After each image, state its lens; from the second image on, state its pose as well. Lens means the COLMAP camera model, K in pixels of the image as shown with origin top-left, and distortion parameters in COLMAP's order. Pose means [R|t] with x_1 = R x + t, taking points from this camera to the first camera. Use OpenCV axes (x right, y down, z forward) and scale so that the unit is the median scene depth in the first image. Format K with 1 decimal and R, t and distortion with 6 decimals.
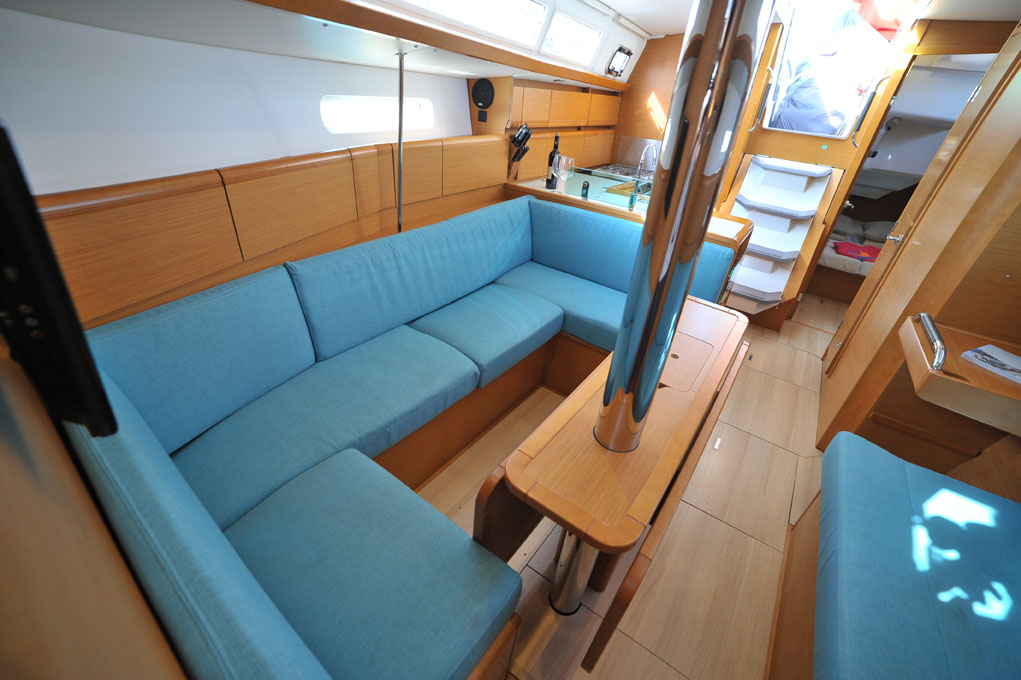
lens RADIAL K [[416.3, 0, 506.0], [0, 416.3, 342.4], [0, 0, 1]] dist [-0.103867, 0.035593]
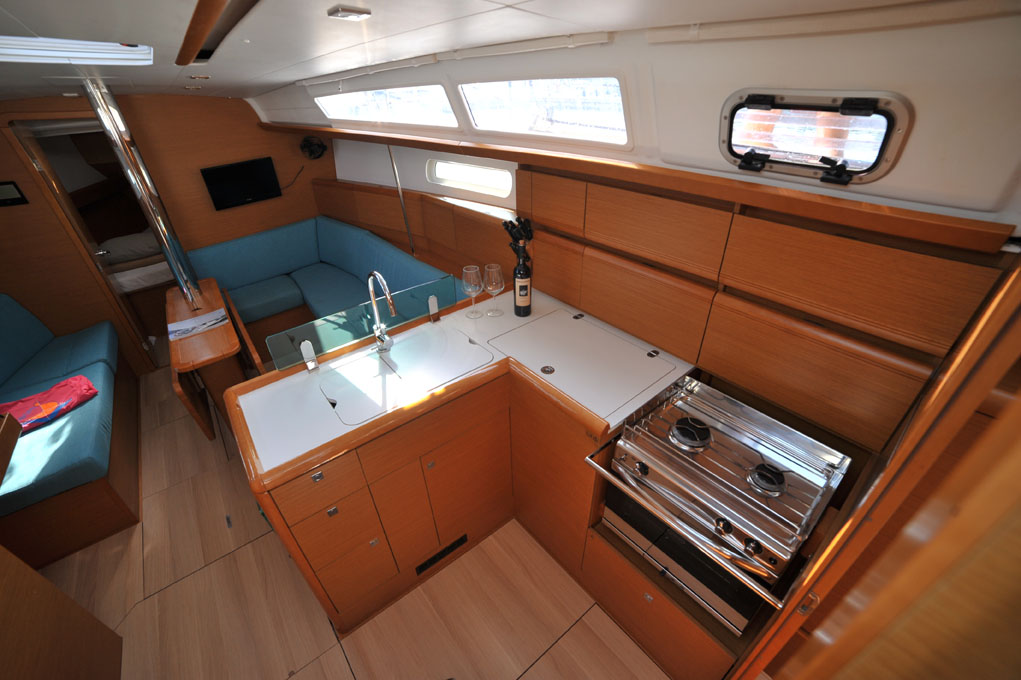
lens RADIAL K [[416.3, 0, 506.0], [0, 416.3, 342.4], [0, 0, 1]] dist [-0.103867, 0.035593]
pose [[-0.258843, 0.461457, -0.848562, 0.824241], [-0.504510, 0.684559, 0.526165, -0.778419], [0.823693, 0.564302, 0.055616, 1.071246]]
